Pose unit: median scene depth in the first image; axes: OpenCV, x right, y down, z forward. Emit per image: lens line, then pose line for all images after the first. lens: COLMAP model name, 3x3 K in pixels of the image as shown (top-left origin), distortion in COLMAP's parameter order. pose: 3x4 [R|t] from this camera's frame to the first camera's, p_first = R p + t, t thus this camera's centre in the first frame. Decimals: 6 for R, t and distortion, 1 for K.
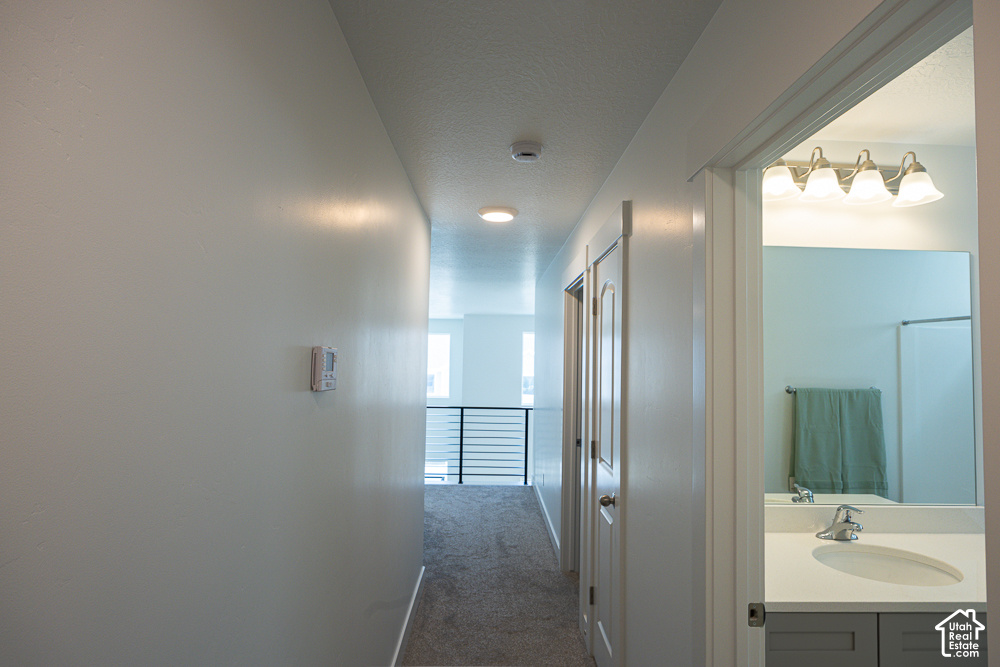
lens RADIAL K [[505.3, 0, 500.0], [0, 505.3, 333.5], [0, 0, 1]] dist [-0.009719, -0.000039]
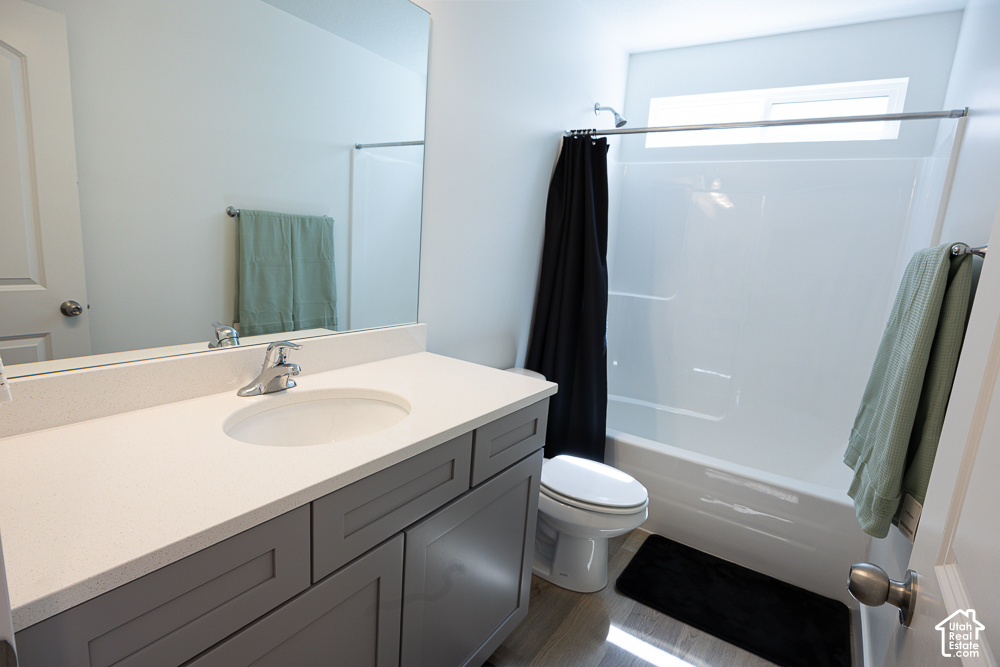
lens RADIAL K [[505.3, 0, 500.0], [0, 505.3, 333.5], [0, 0, 1]] dist [-0.009719, -0.000039]
pose [[0.578342, -0.123611, 0.806375, 0.178956], [-0.096463, 0.971157, 0.218055, 0.088630], [-0.810071, -0.203896, 0.549738, 0.222810]]
